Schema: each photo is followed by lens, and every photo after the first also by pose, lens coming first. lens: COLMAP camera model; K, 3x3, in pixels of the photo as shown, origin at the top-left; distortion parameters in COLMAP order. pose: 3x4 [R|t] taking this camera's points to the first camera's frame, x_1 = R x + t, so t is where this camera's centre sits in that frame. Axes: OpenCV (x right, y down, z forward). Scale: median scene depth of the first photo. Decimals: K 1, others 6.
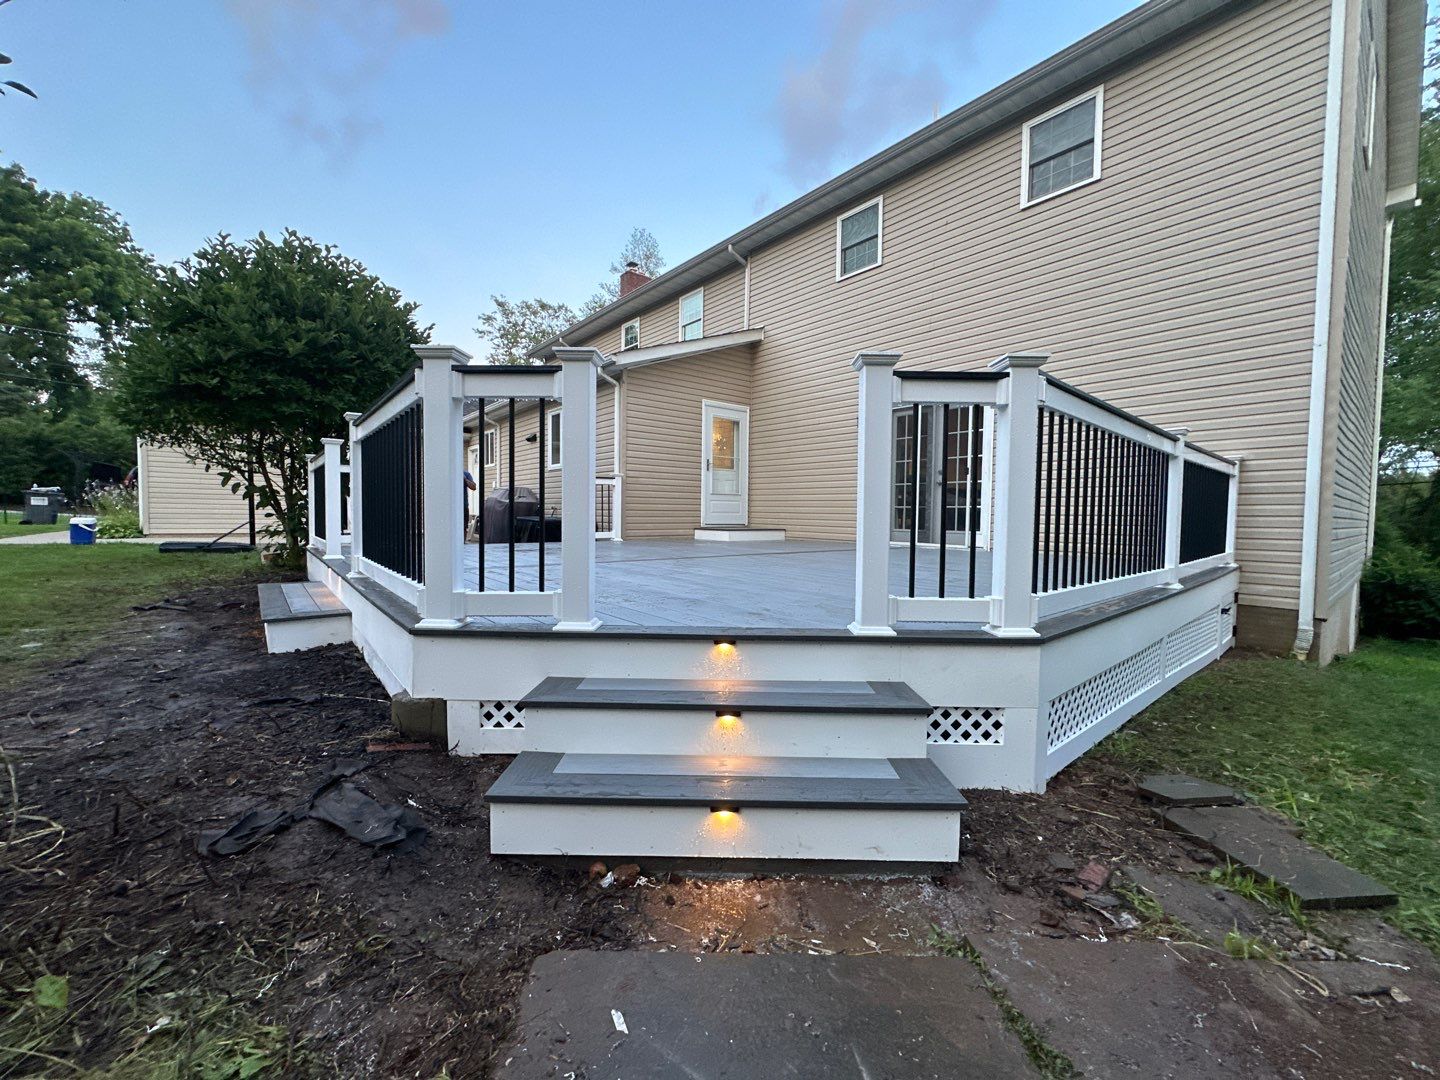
lens RADIAL K [[574.0, 0, 721.0], [0, 574.0, 539.3], [0, 0, 1]] dist [-0.001309, 0.000458]
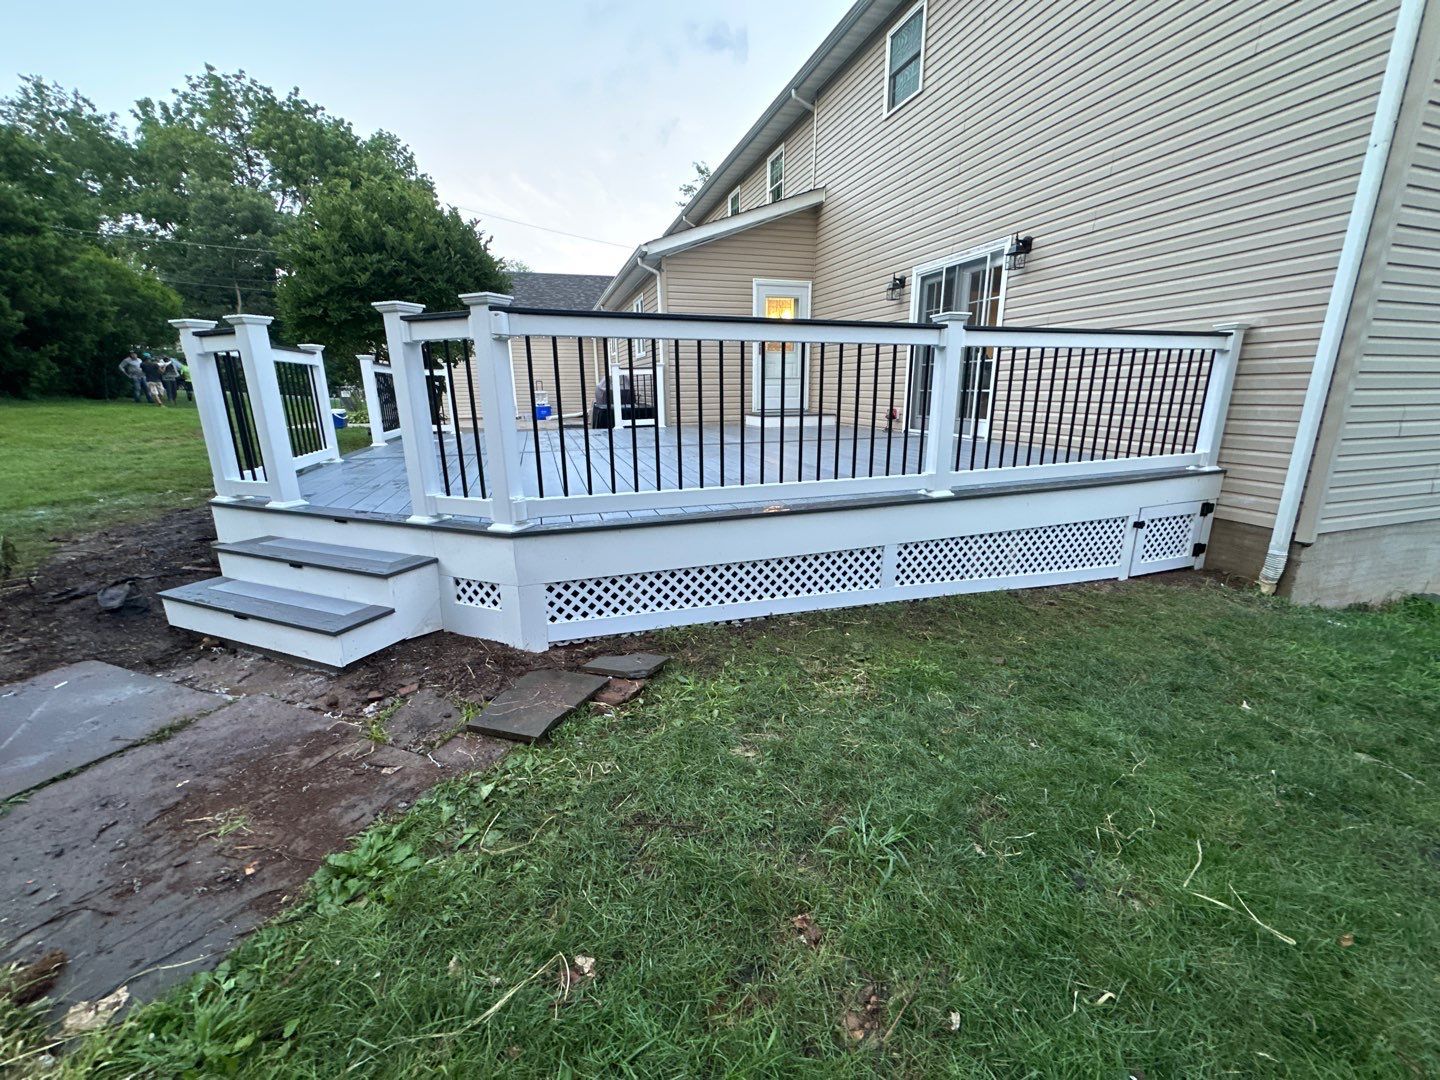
lens RADIAL K [[574.0, 0, 721.0], [0, 574.0, 539.3], [0, 0, 1]] dist [-0.001309, 0.000458]
pose [[0.927681, 0.074056, -0.365955, 0.337119], [0.005169, 0.977492, 0.210911, -0.018094], [0.373338, -0.197550, 0.906418, 0.006794]]
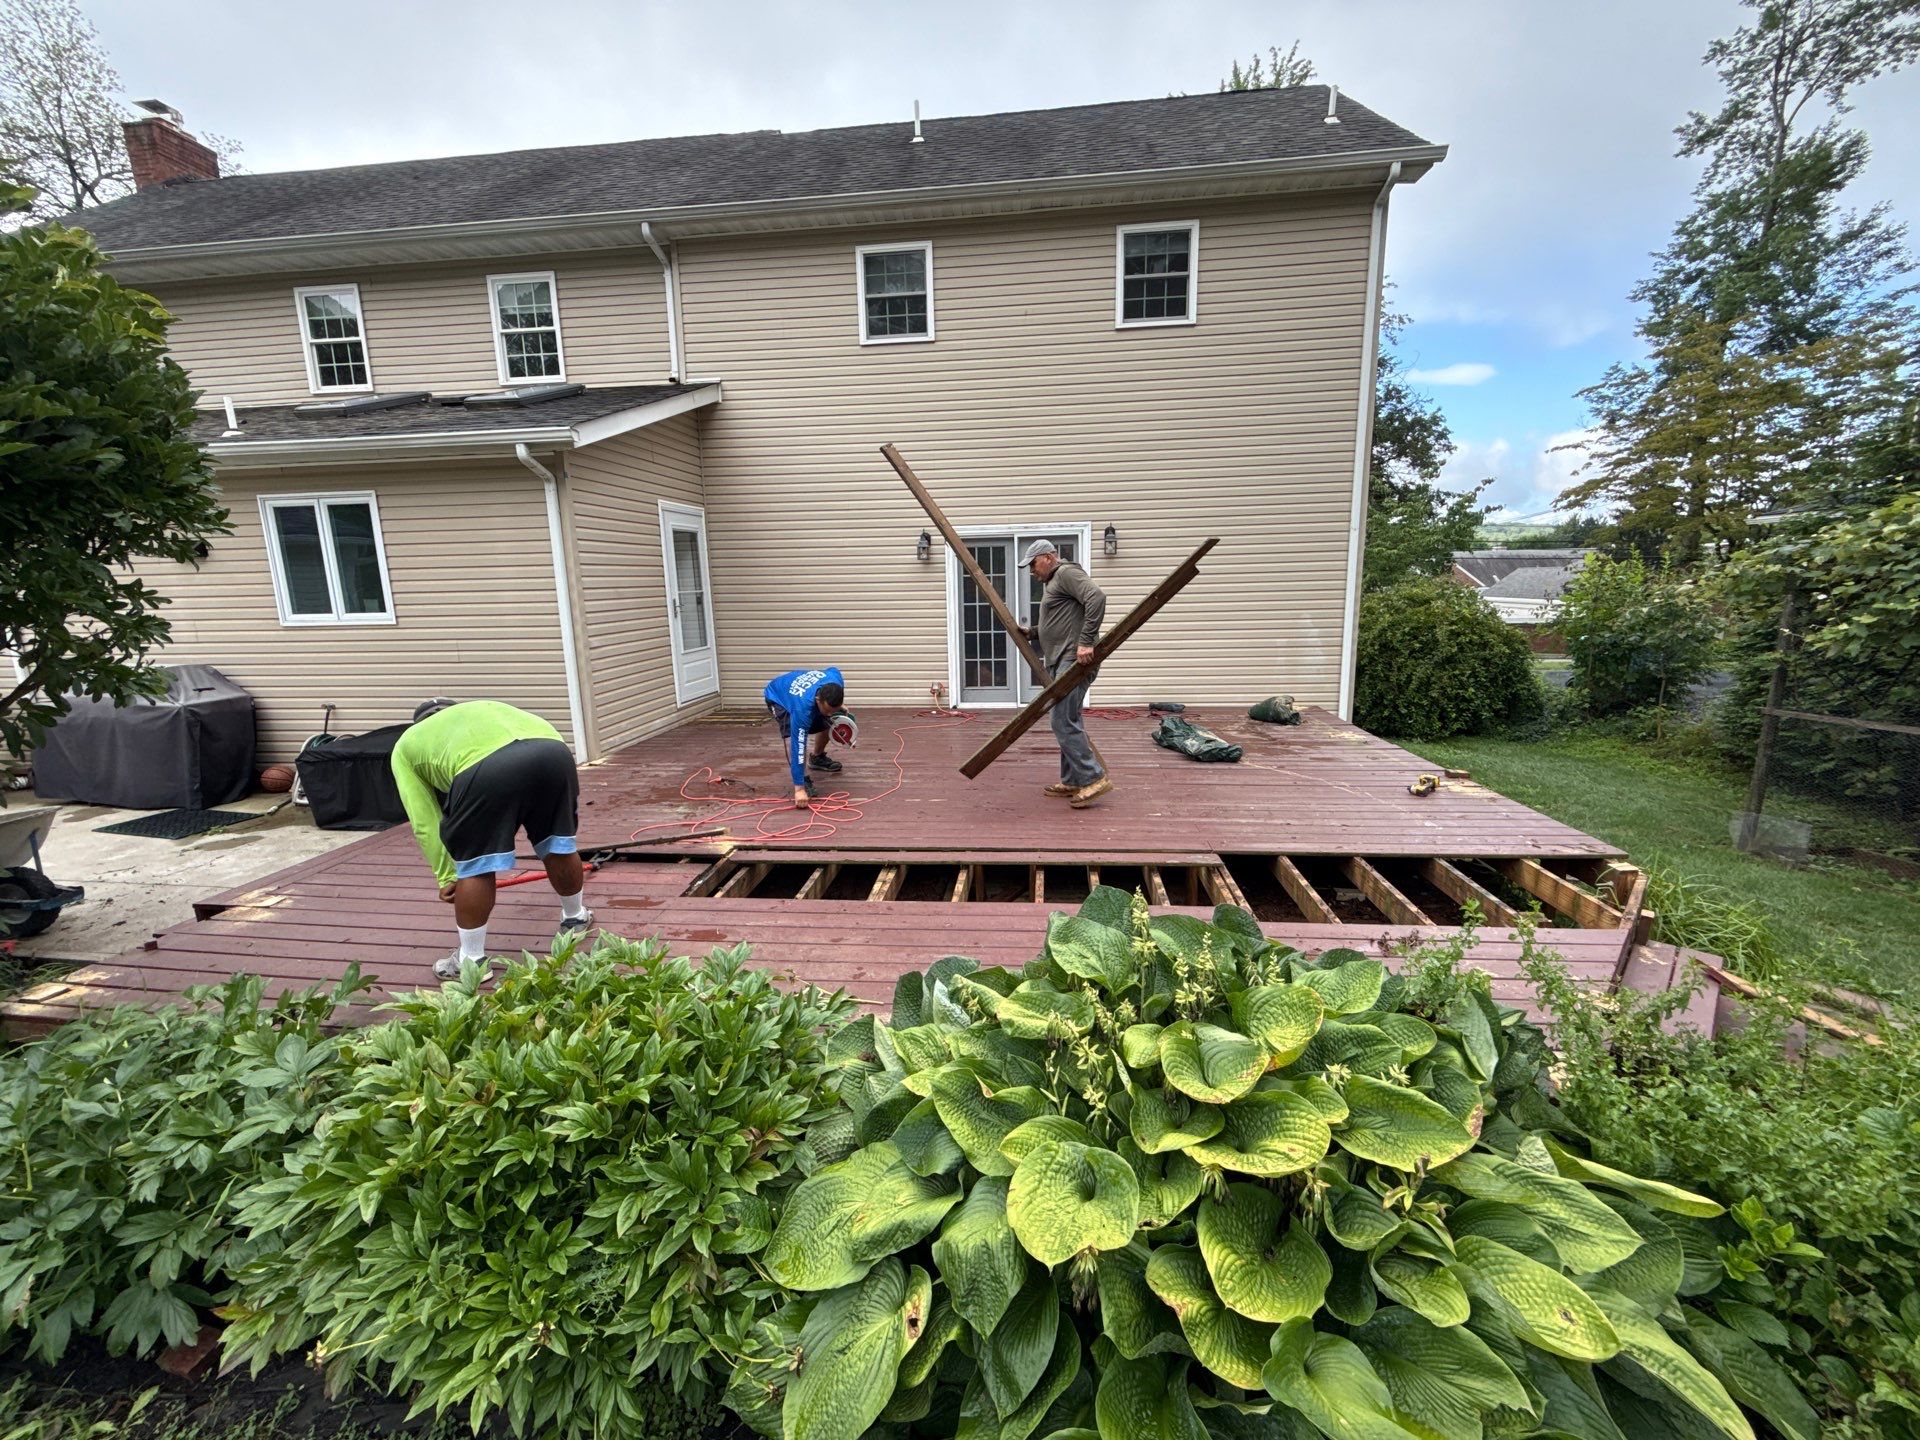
lens RADIAL K [[763.5, 0, 962.4], [0, 763.5, 726.8], [0, 0, 1]] dist [-0.000409, -0.000125]
pose [[0.711912, -0.162464, 0.683218, -0.427948], [0.062936, 0.983717, 0.168342, -0.136321], [-0.699443, -0.076846, 0.710545, 0.209079]]
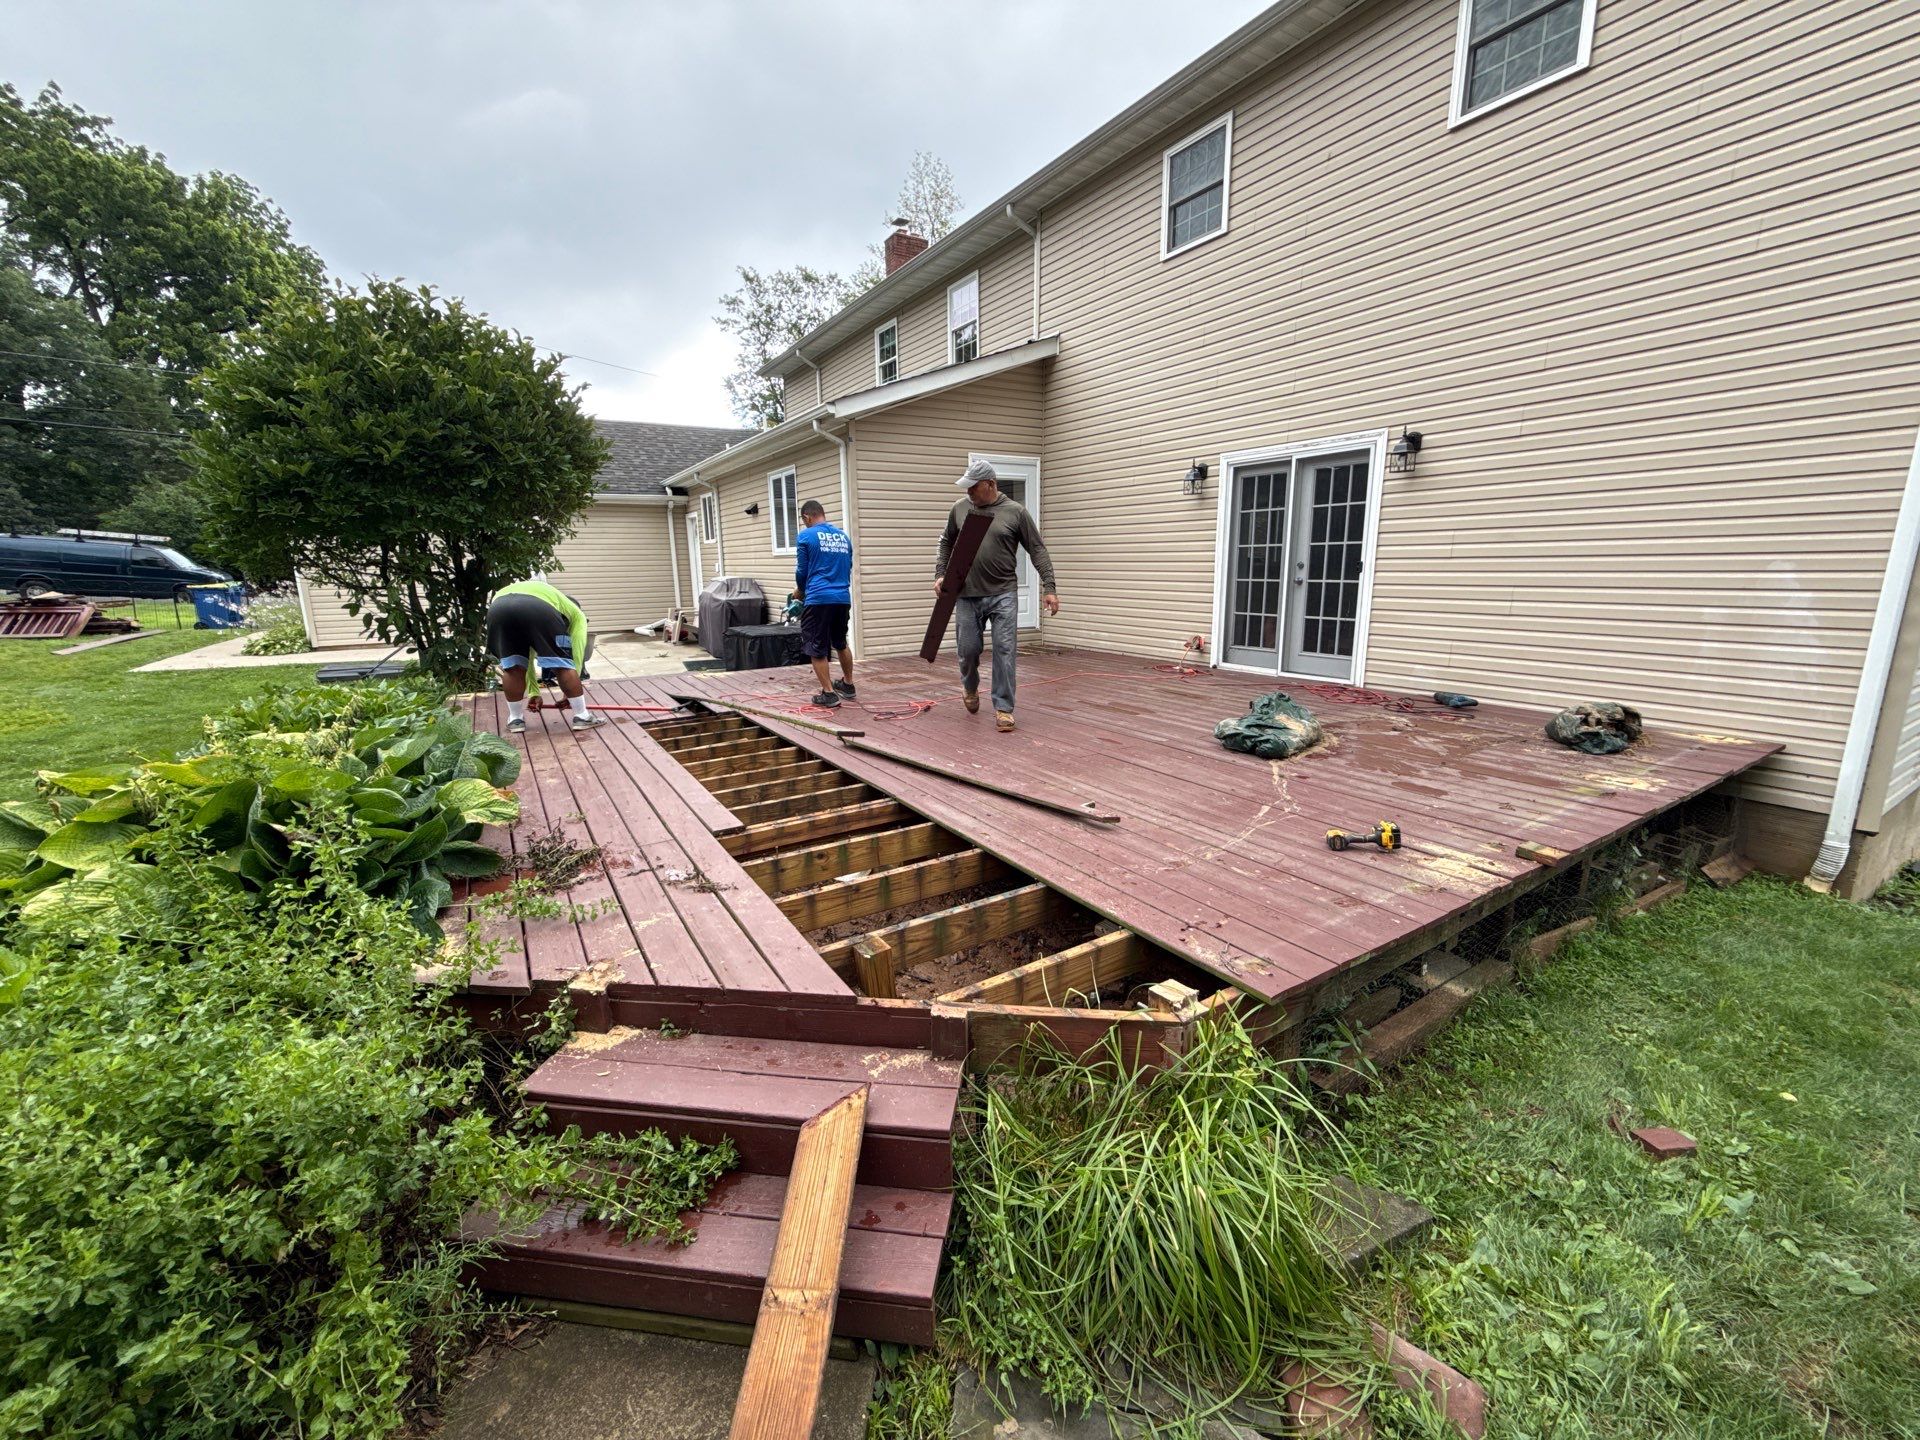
lens RADIAL K [[768.3, 0, 957.5], [0, 768.3, 722.7], [0, 0, 1]] dist [0.002195, 0.000326]
pose [[0.989870, 0.001440, -0.141970, 0.097460], [0.021812, 0.986535, 0.162089, -0.077812], [0.140292, -0.163544, 0.976510, 0.026796]]
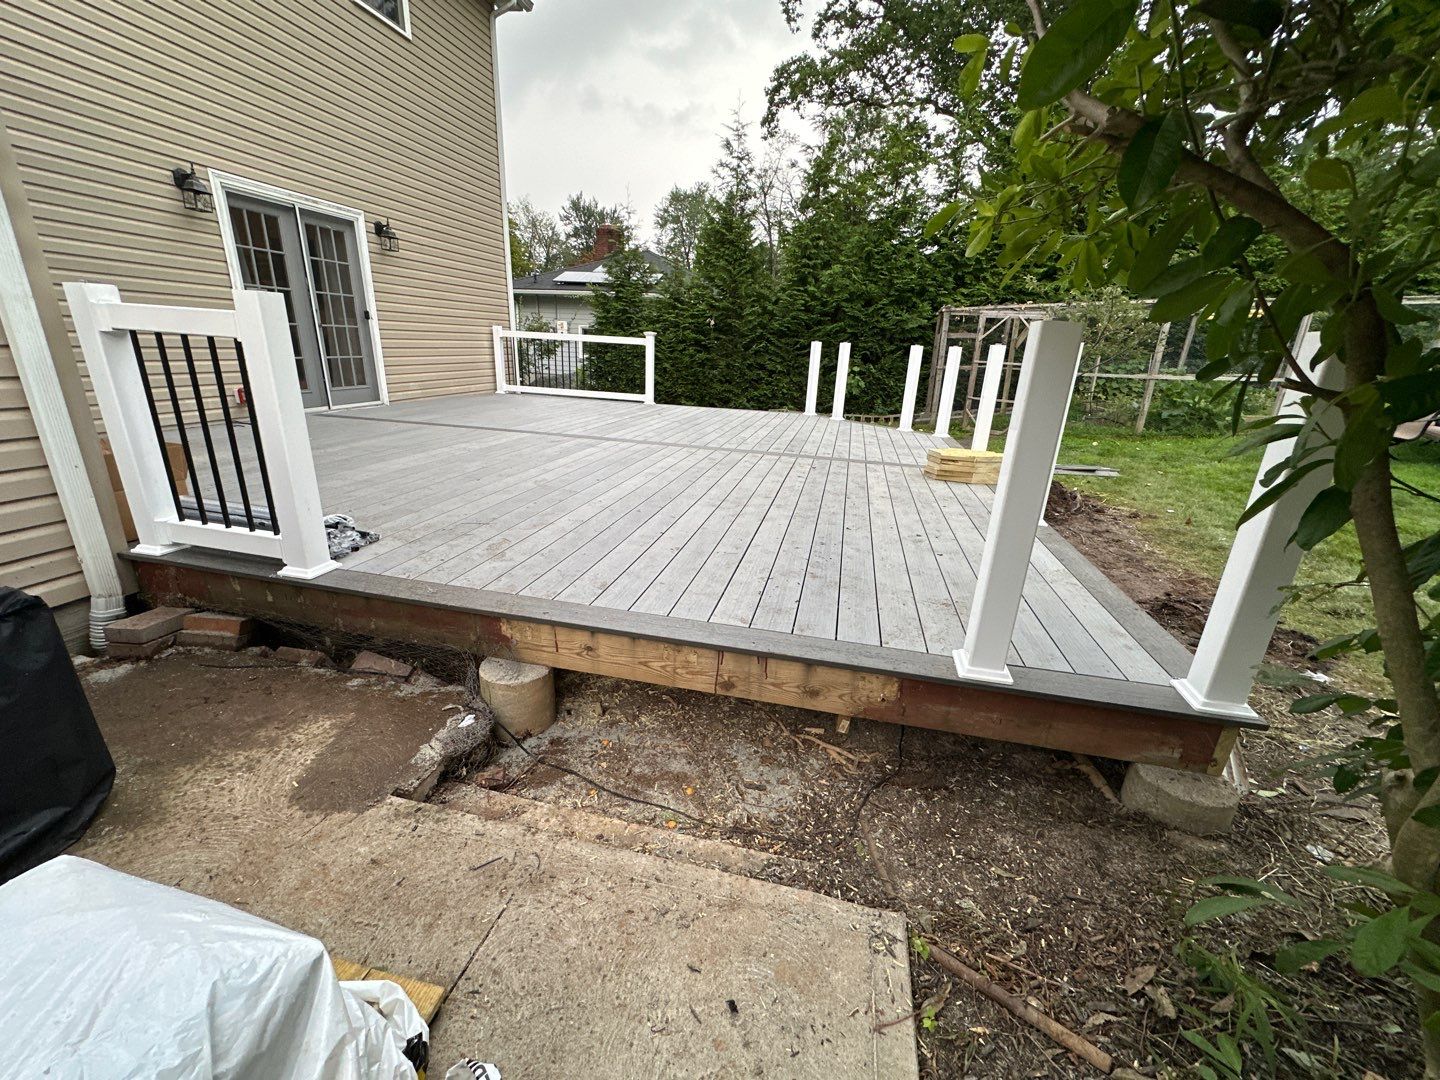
lens RADIAL K [[581.0, 0, 720.0], [0, 581.0, 540.0], [0, 0, 1]] dist [0.001091, -0.000092]
pose [[-0.615332, -0.293576, 0.731560, -0.540574], [-0.023020, 0.934356, 0.355597, -0.103479], [-0.787932, 0.201970, -0.581697, 0.946766]]
